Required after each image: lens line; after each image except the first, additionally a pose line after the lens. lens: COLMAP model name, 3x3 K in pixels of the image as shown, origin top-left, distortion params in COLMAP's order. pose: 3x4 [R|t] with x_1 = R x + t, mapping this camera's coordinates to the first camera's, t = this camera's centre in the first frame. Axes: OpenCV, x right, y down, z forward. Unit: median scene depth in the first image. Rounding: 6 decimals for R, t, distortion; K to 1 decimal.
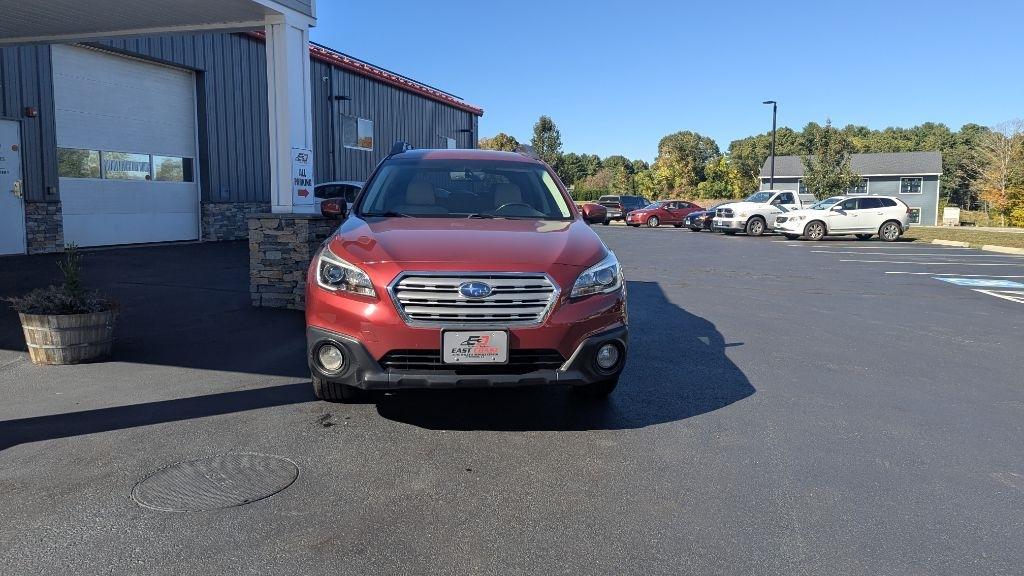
lens RADIAL K [[714.5, 0, 537.3], [0, 714.5, 272.7], [0, 0, 1]] dist [0.065665, -0.064950]
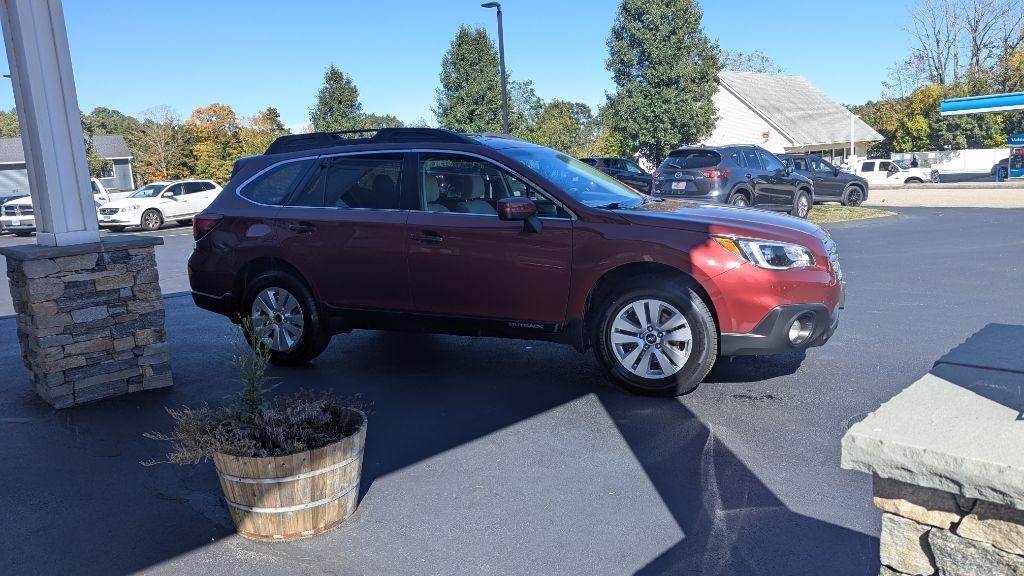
lens RADIAL K [[712.0, 0, 513.0], [0, 712.0, 283.6], [0, 0, 1]] dist [0.060167, -0.048692]
pose [[0.511276, -0.176322, 0.841135, -0.685845], [0.144904, 0.982402, 0.117856, -0.069070], [-0.847113, 0.061626, 0.527828, 0.378345]]
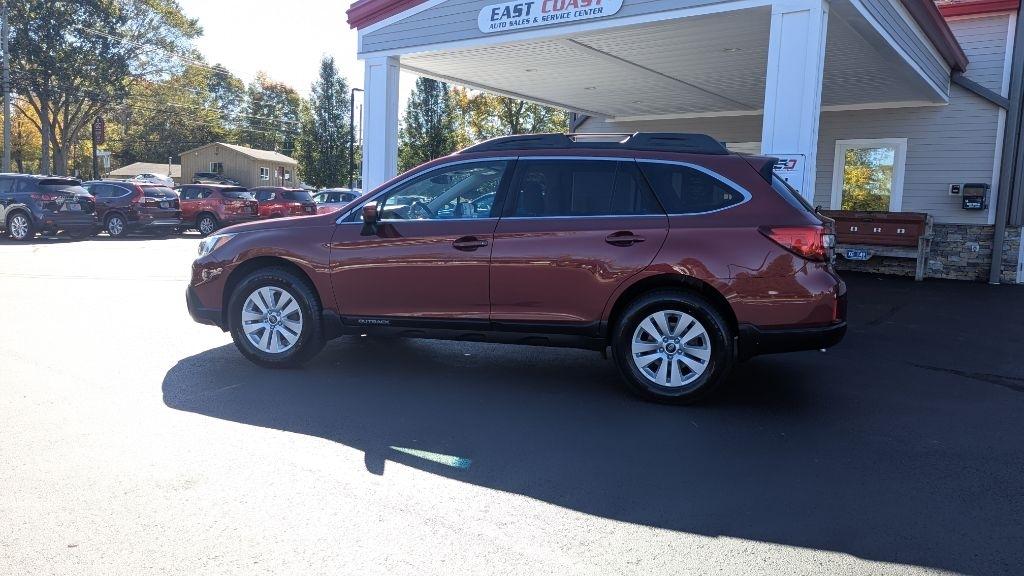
lens RADIAL K [[728.3, 0, 526.0], [0, 728.3, 282.0], [0, 0, 1]] dist [0.066185, -0.061360]
pose [[-0.362198, 0.077234, -0.928896, 0.610317], [-0.129624, 0.982704, 0.132251, -0.101021], [0.923044, 0.168308, -0.345922, 1.062542]]
